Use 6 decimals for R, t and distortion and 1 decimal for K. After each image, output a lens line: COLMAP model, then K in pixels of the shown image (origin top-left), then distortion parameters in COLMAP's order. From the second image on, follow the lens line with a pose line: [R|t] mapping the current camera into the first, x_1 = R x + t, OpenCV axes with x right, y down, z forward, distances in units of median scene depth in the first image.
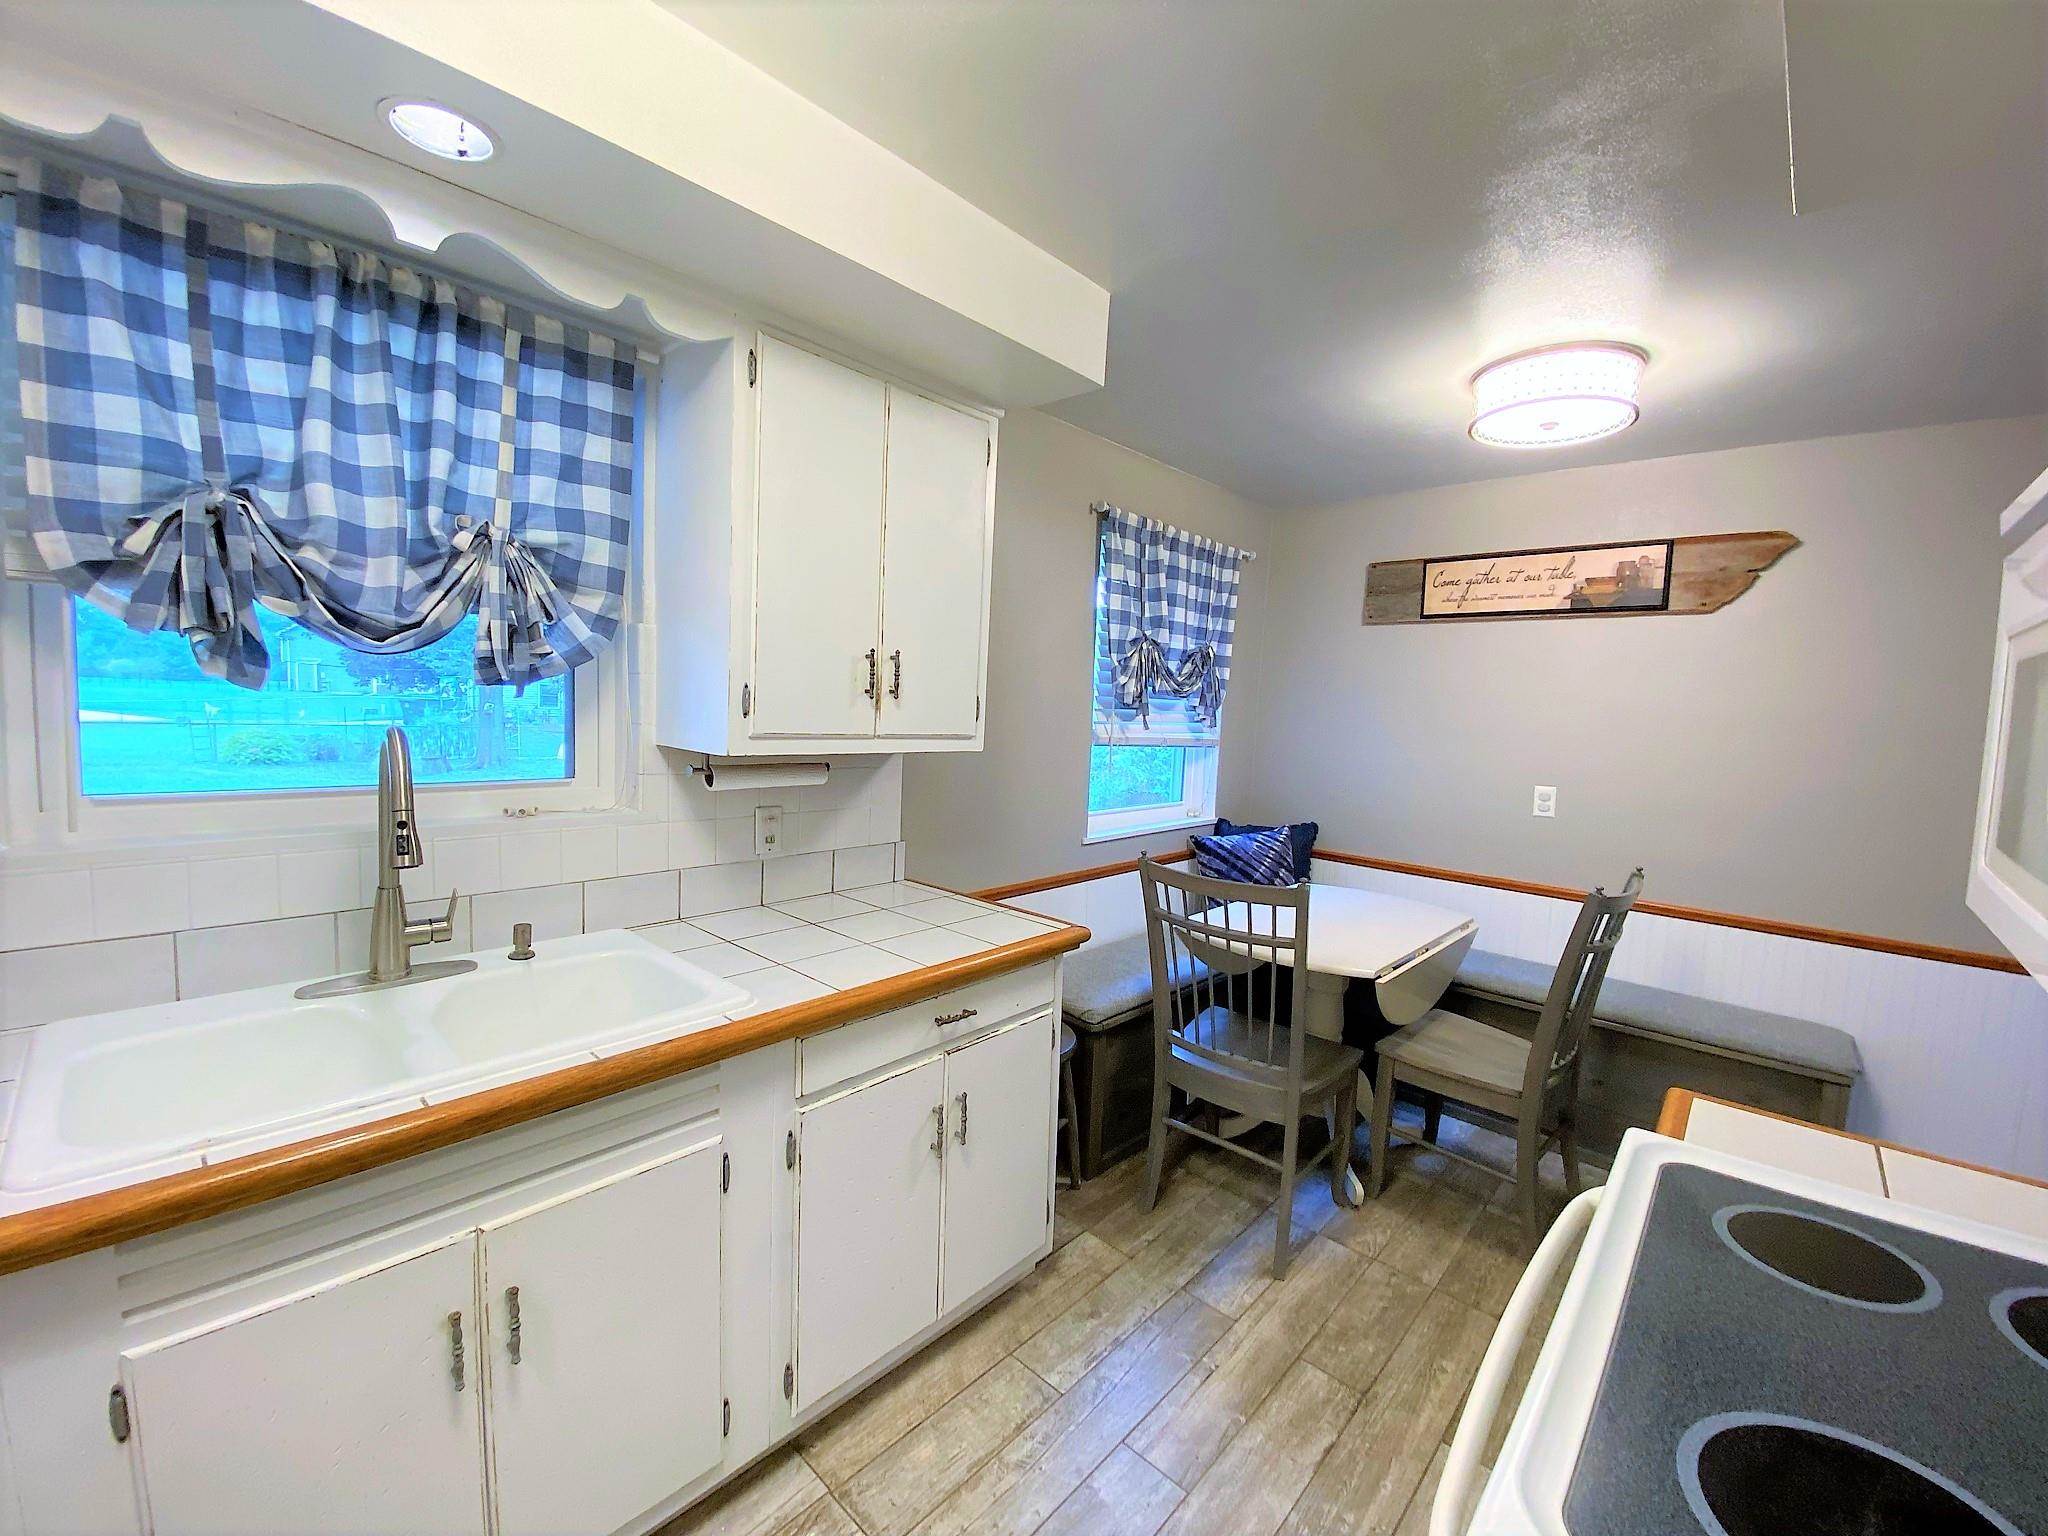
lens RADIAL K [[828.3, 0, 1024.0], [0, 828.3, 768.0], [0, 0, 1]] dist [0.044865, -0.028670]
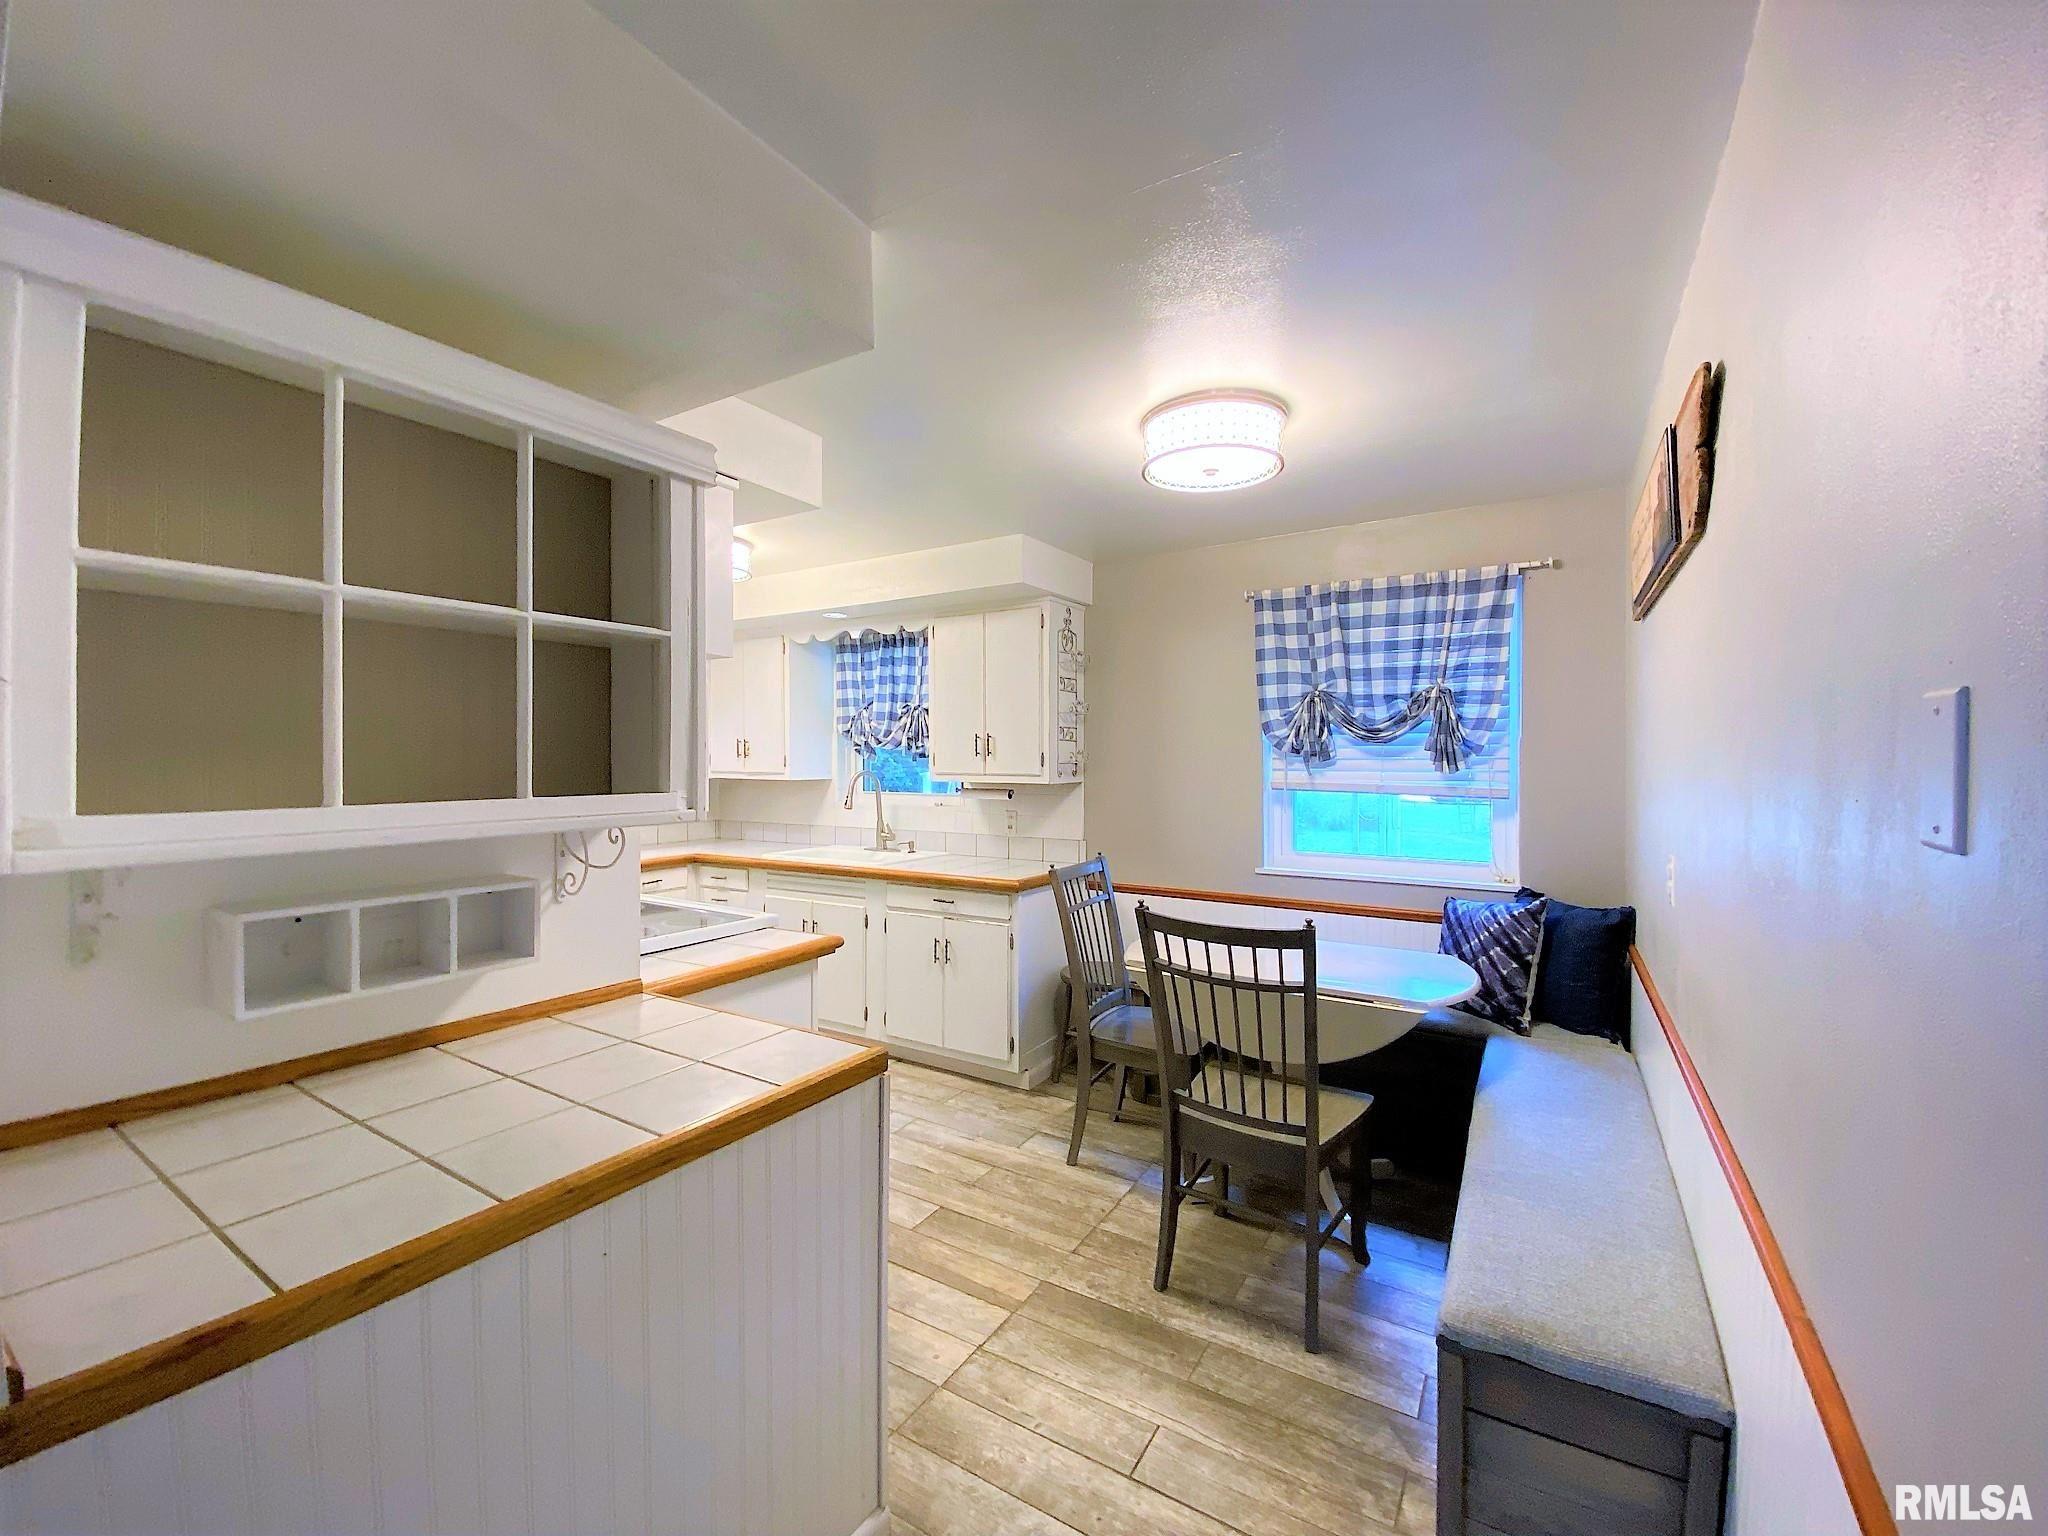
lens RADIAL K [[828.3, 0, 1024.0], [0, 828.3, 768.0], [0, 0, 1]] dist [0.044865, -0.028670]
pose [[0.180312, -0.033307, -0.983045, 1.622751], [-0.074360, 0.996105, -0.047389, 0.033151], [0.980795, 0.081644, 0.177133, 0.623681]]
